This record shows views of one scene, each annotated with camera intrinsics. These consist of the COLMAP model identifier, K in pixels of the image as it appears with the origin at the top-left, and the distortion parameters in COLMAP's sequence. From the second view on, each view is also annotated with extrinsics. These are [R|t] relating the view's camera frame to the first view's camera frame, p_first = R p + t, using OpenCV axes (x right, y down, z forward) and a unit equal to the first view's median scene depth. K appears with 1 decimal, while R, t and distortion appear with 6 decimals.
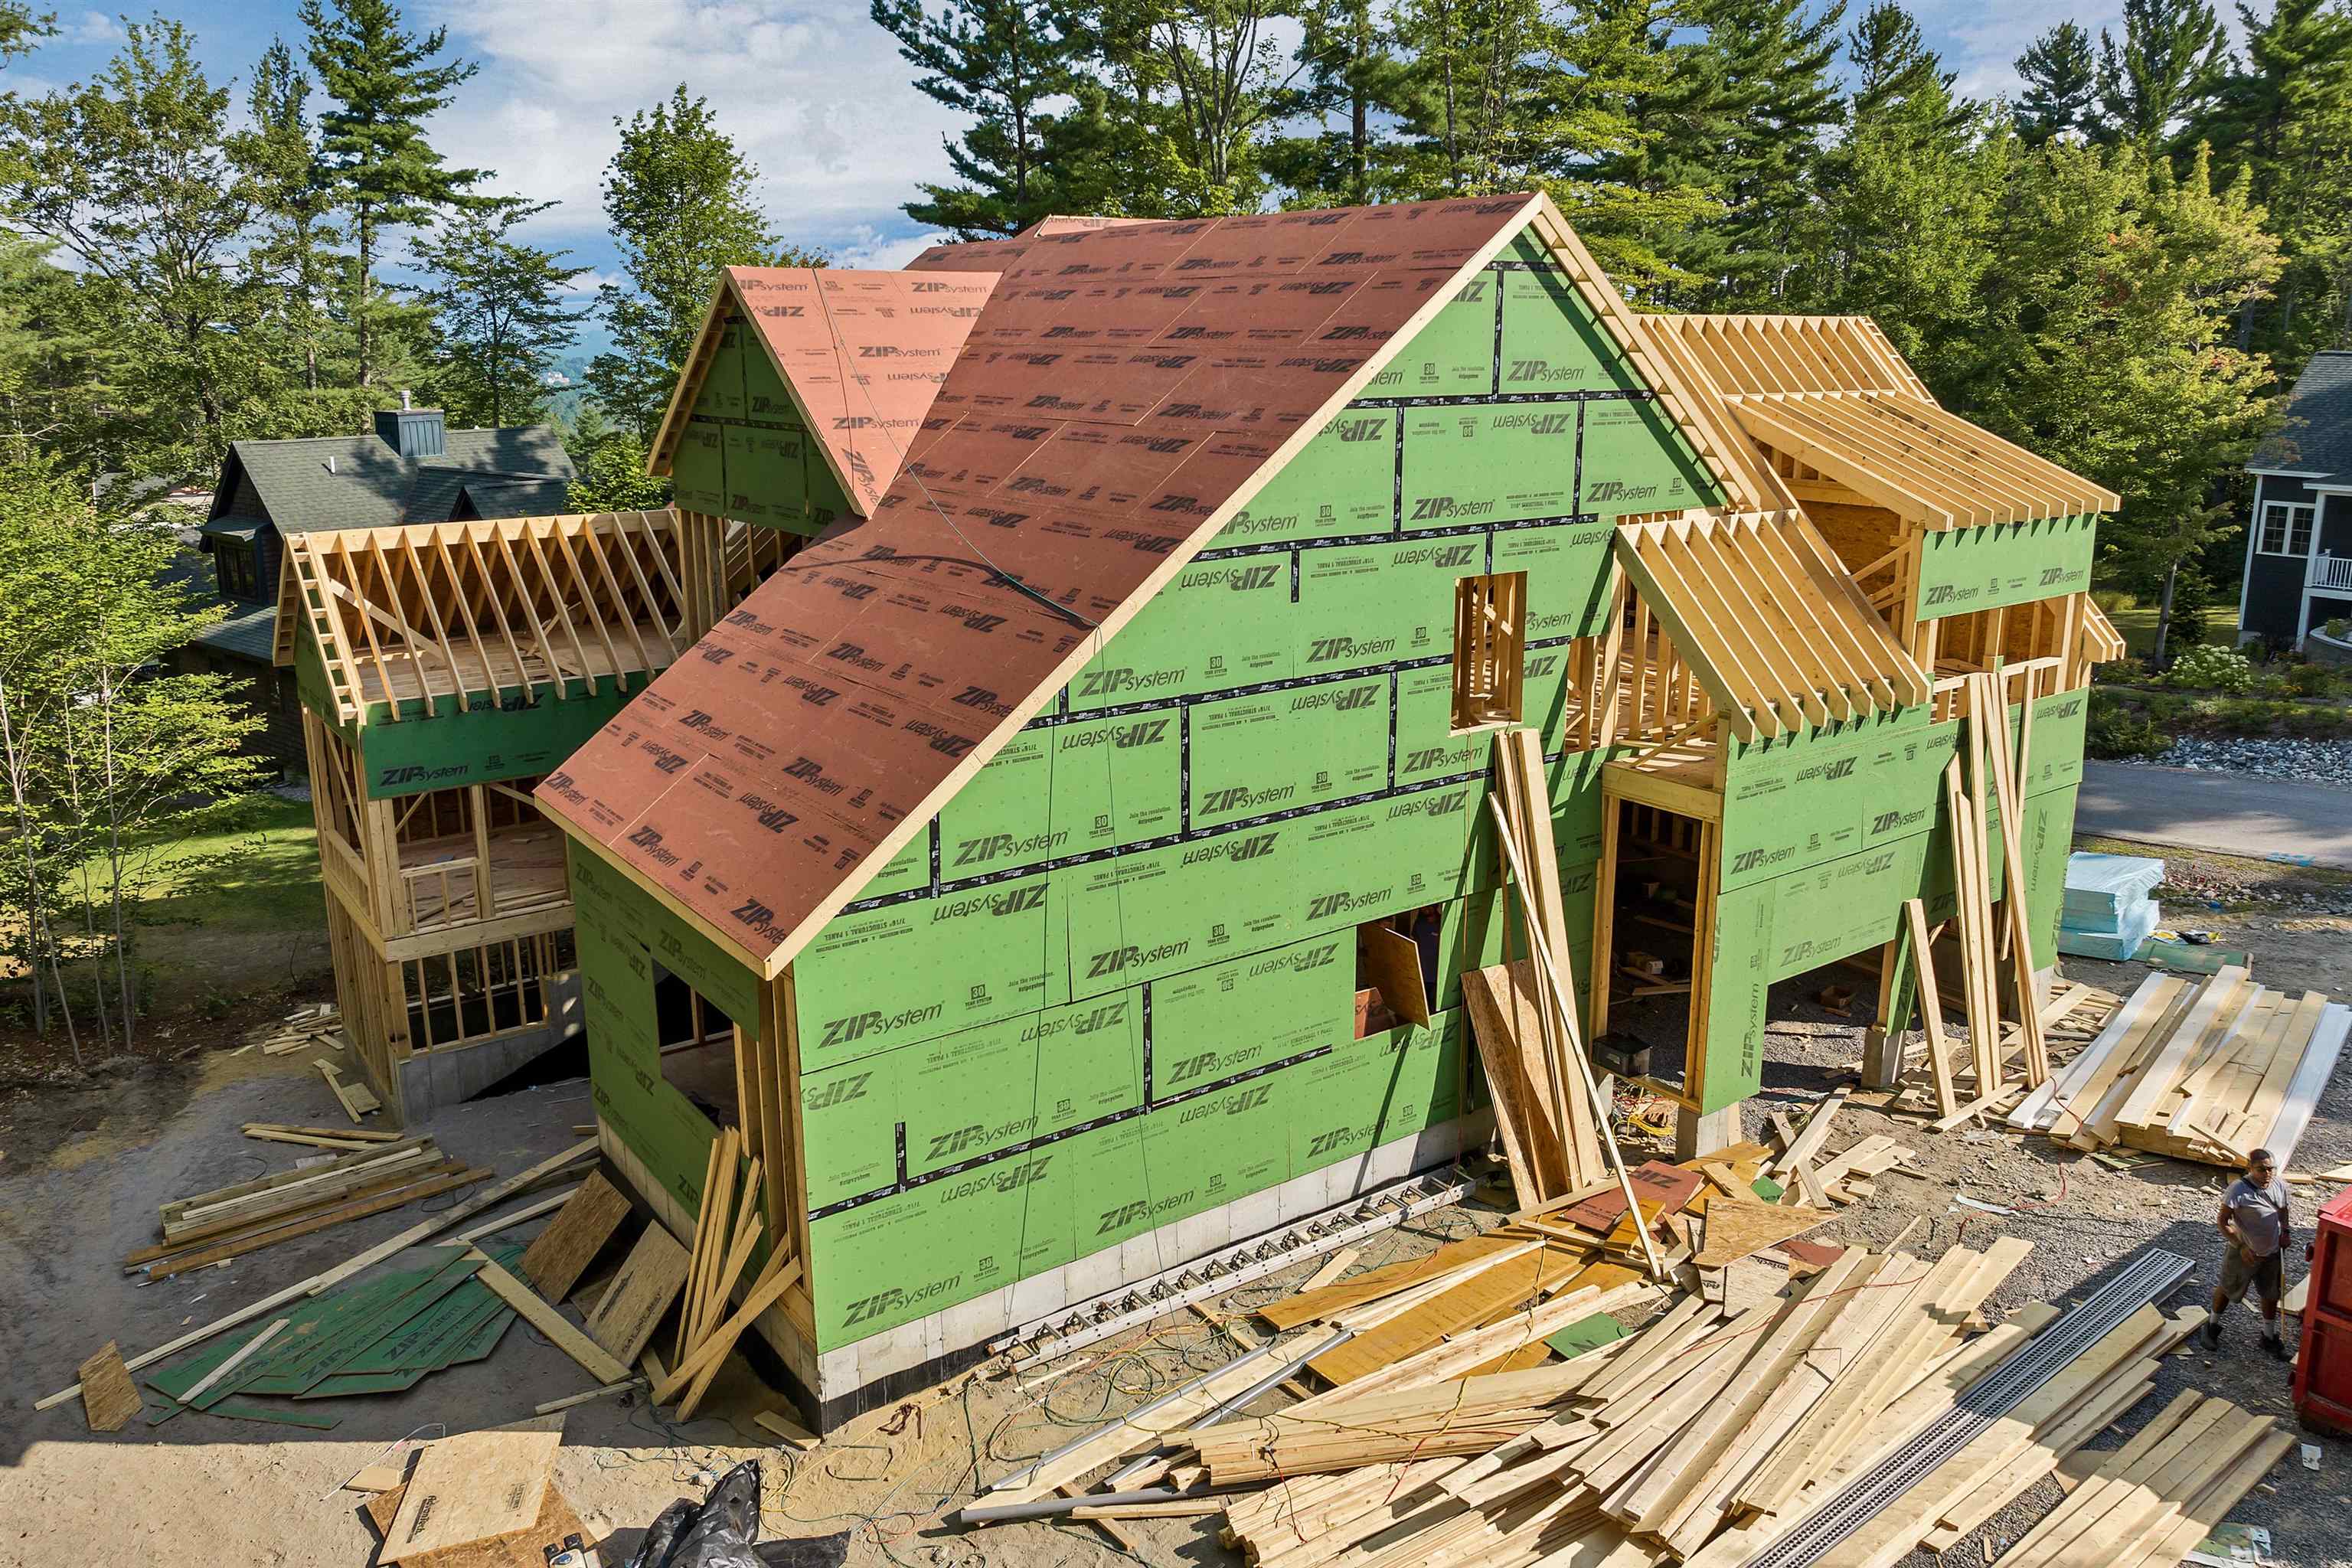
lens RADIAL K [[1711.2, 0, 1206.2], [0, 1711.2, 736.9], [0, 0, 1]] dist [-0.024855, -0.023804]
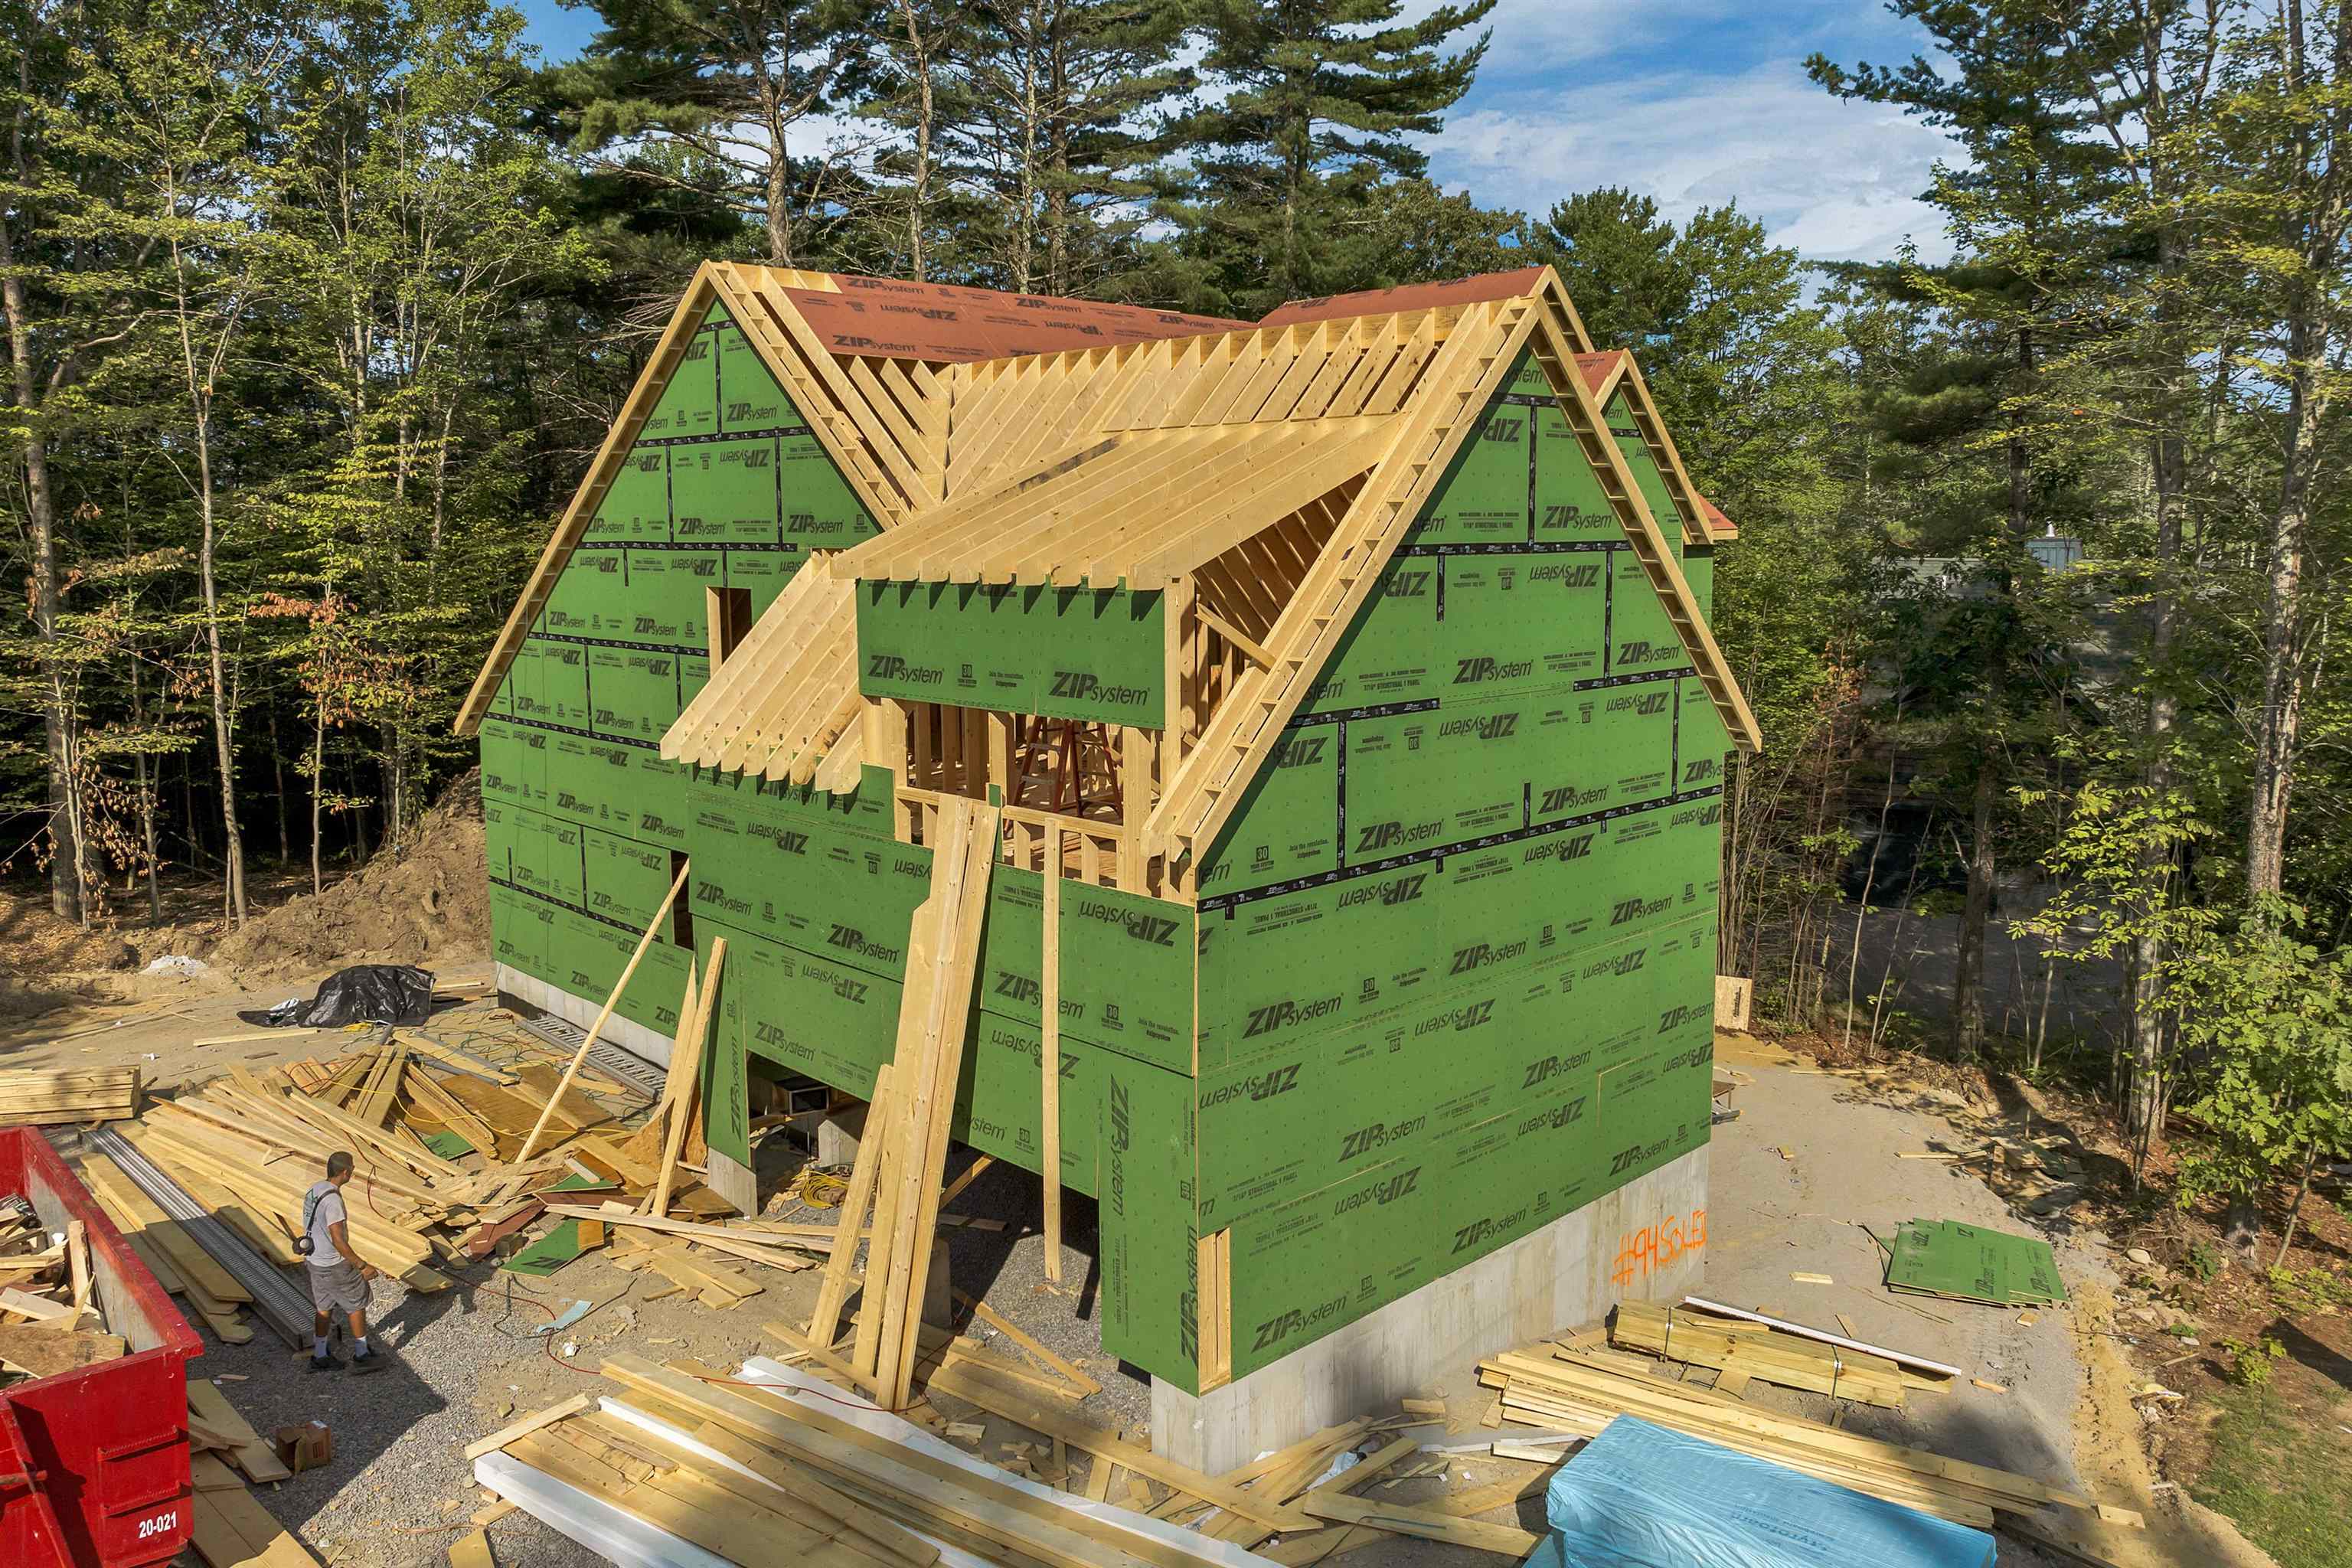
lens RADIAL K [[1711.2, 0, 1206.2], [0, 1711.2, 736.9], [0, 0, 1]] dist [-0.024855, -0.023804]
pose [[0.139034, 0.123584, -0.982546, 1.386386], [-0.225374, 0.970095, 0.090127, -0.176923], [0.964301, 0.208909, 0.162728, 1.162100]]
